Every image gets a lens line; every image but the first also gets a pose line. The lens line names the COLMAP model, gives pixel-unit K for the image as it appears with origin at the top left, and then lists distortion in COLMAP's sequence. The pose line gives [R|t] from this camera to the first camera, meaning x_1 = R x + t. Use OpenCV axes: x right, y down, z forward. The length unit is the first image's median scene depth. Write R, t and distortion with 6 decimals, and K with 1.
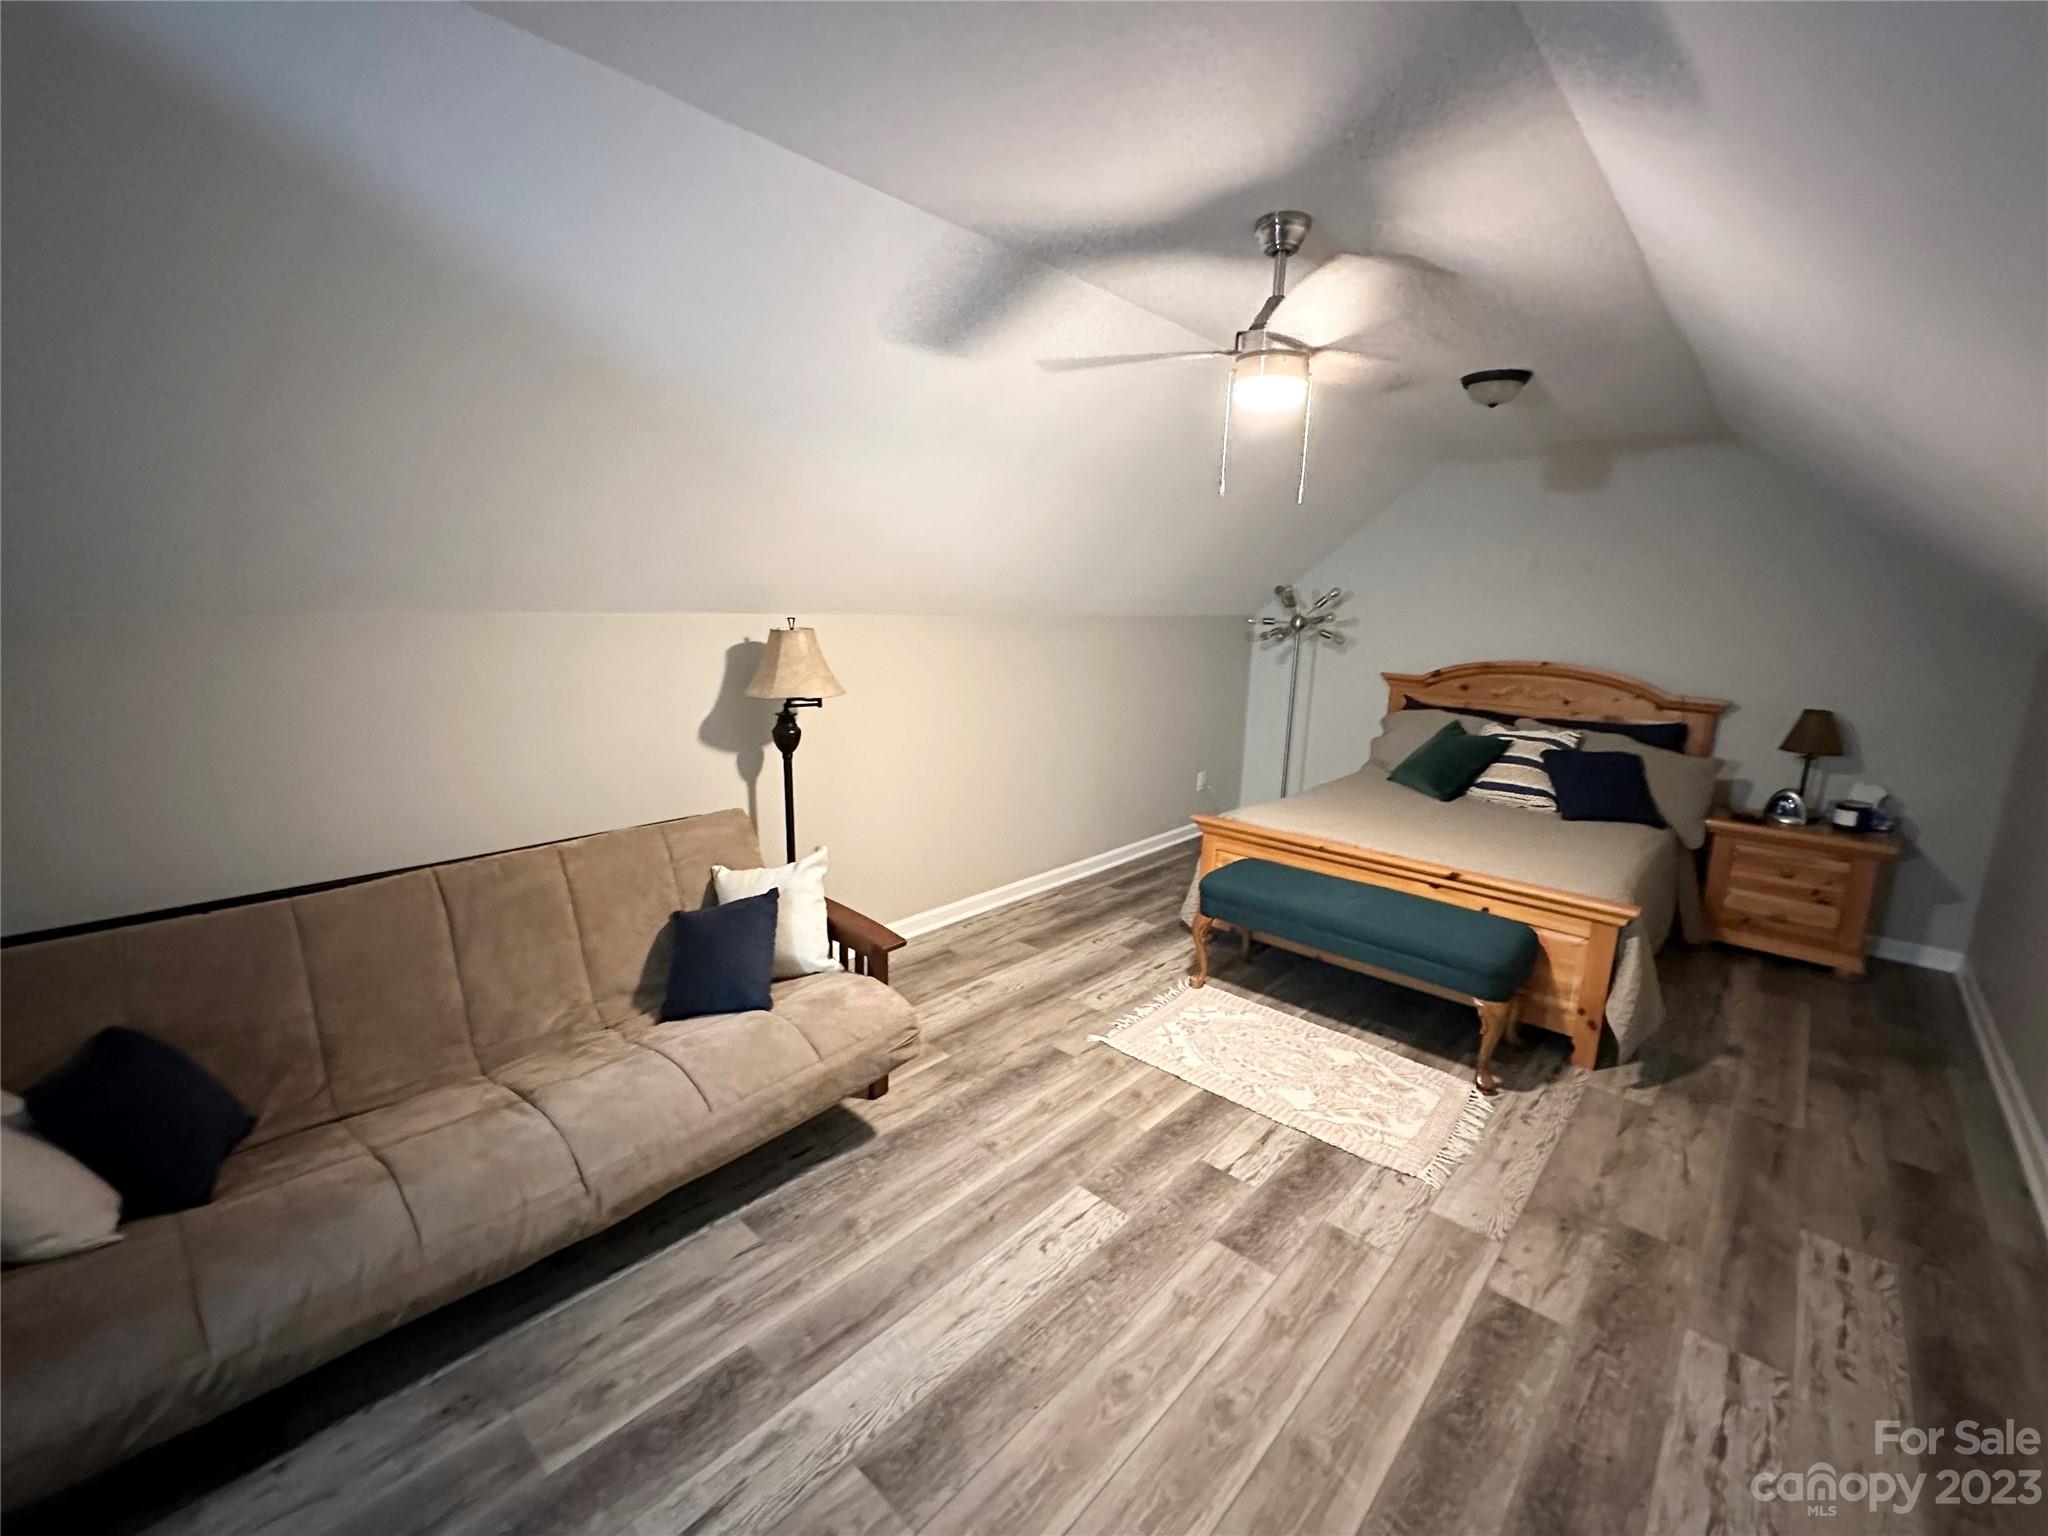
lens RADIAL K [[867.4, 0, 1023.1], [0, 867.4, 764.7], [0, 0, 1]] dist [0.001961, -0.001898]
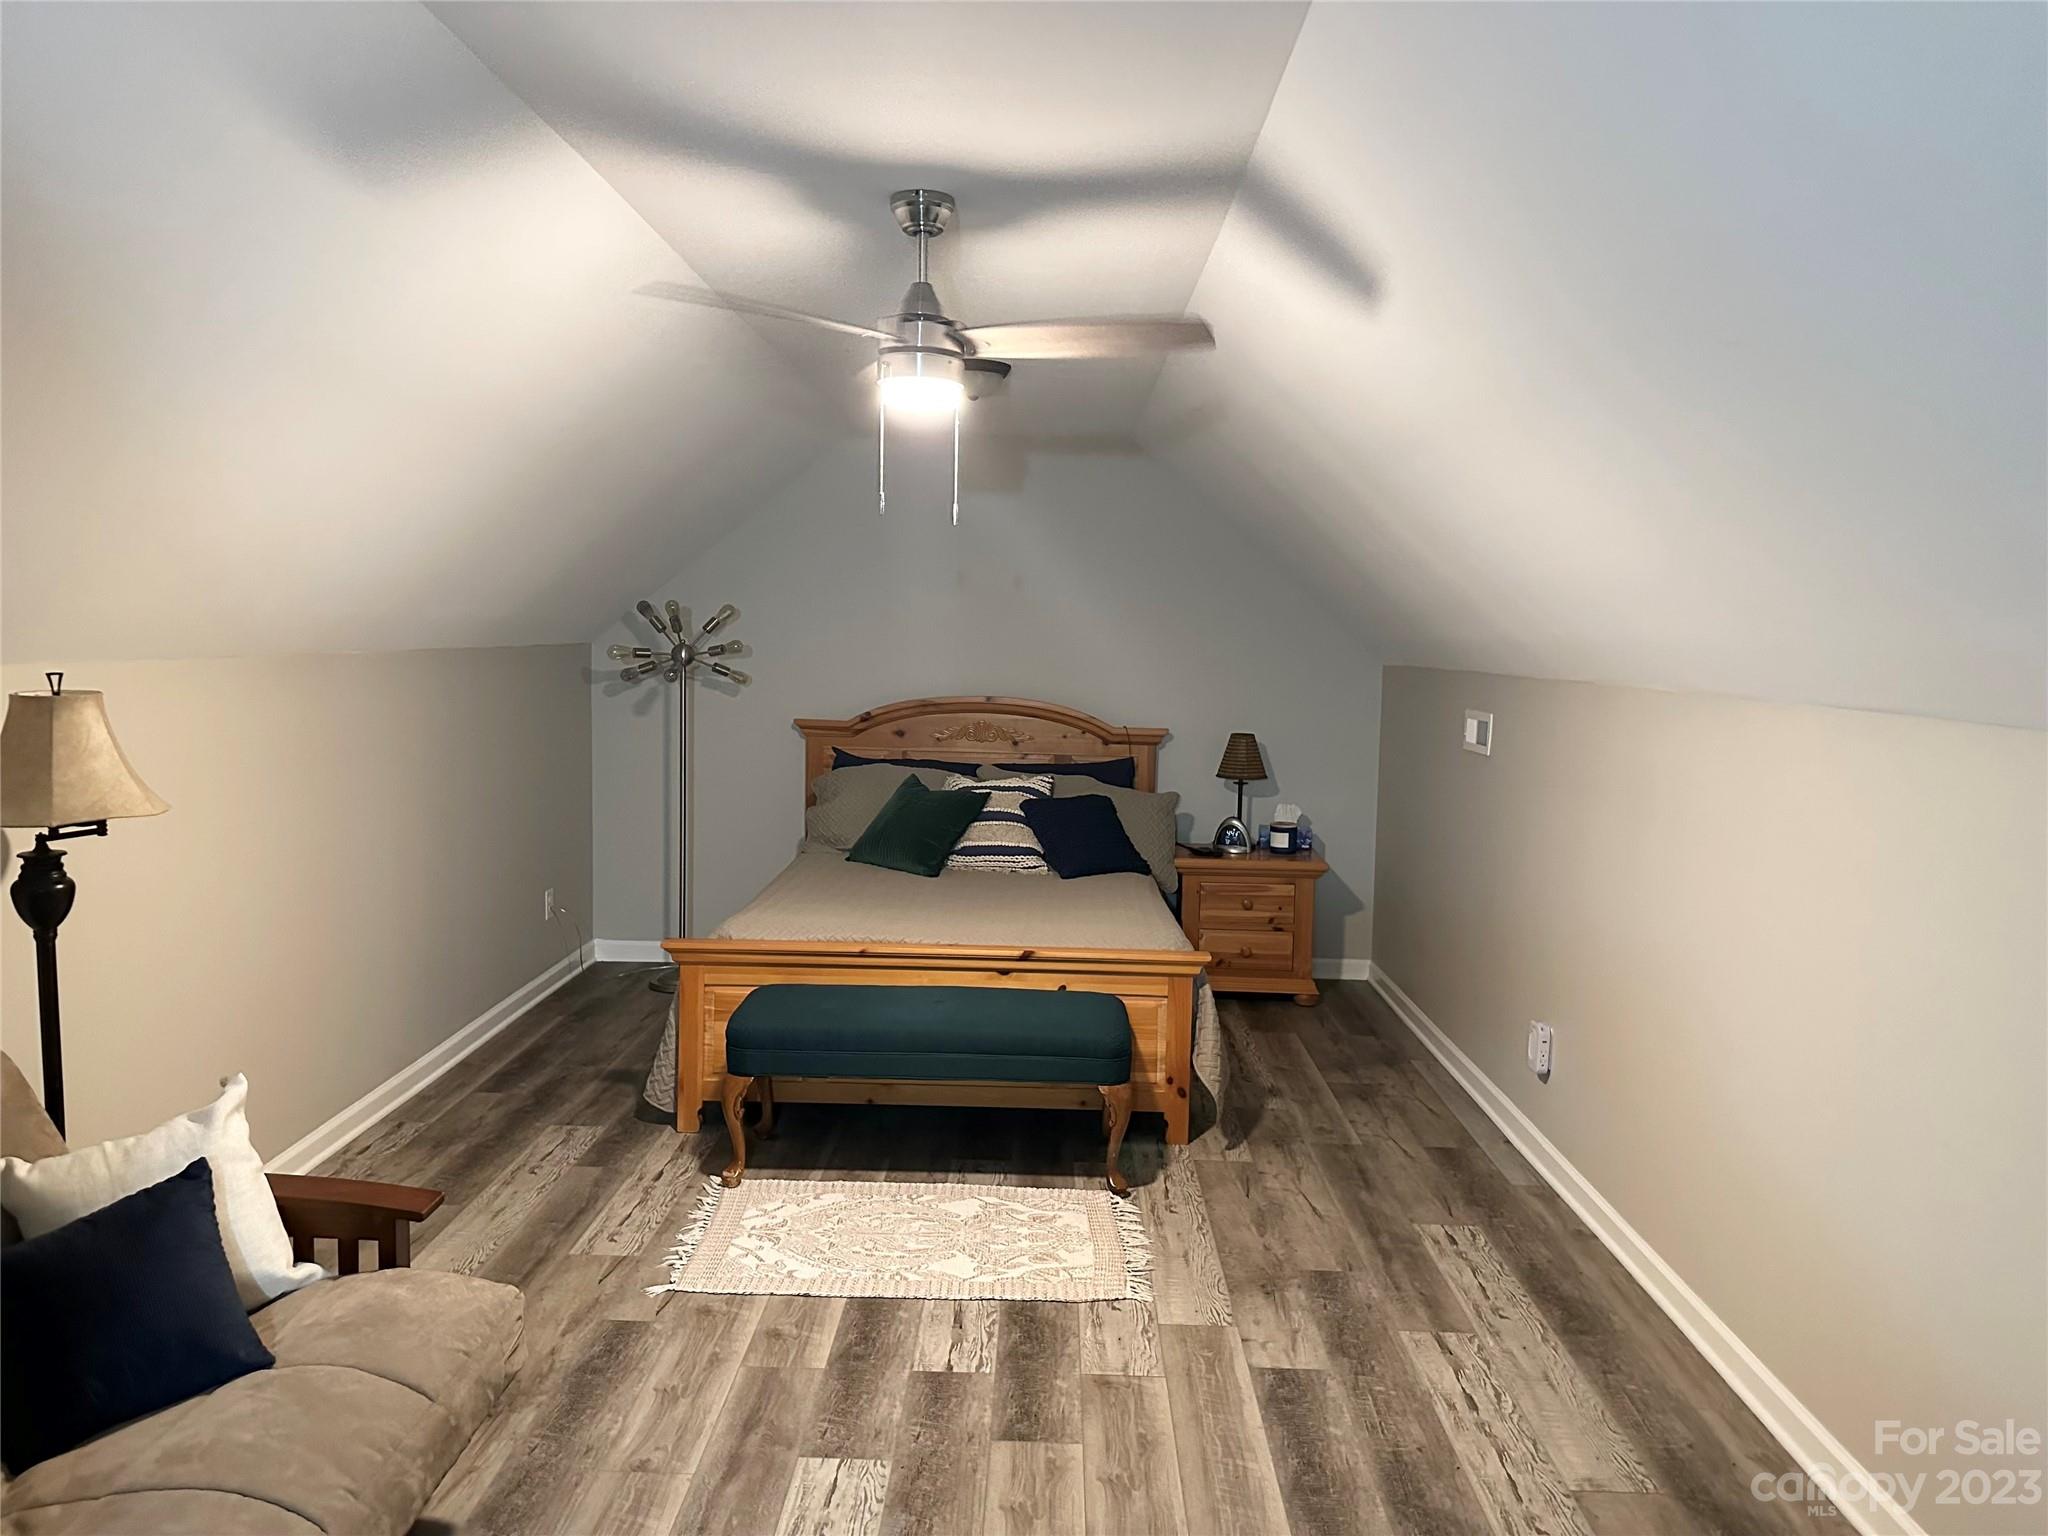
lens RADIAL K [[1430.4, 0, 1015.6], [0, 1430.4, 747.4], [0, 0, 1]] dist [0.037307, -0.050838]
pose [[0.755068, -0.067247, 0.652189, -0.411397], [0.126889, 0.990908, -0.044733, -0.009433], [-0.643251, 0.116532, 0.756736, -0.049541]]
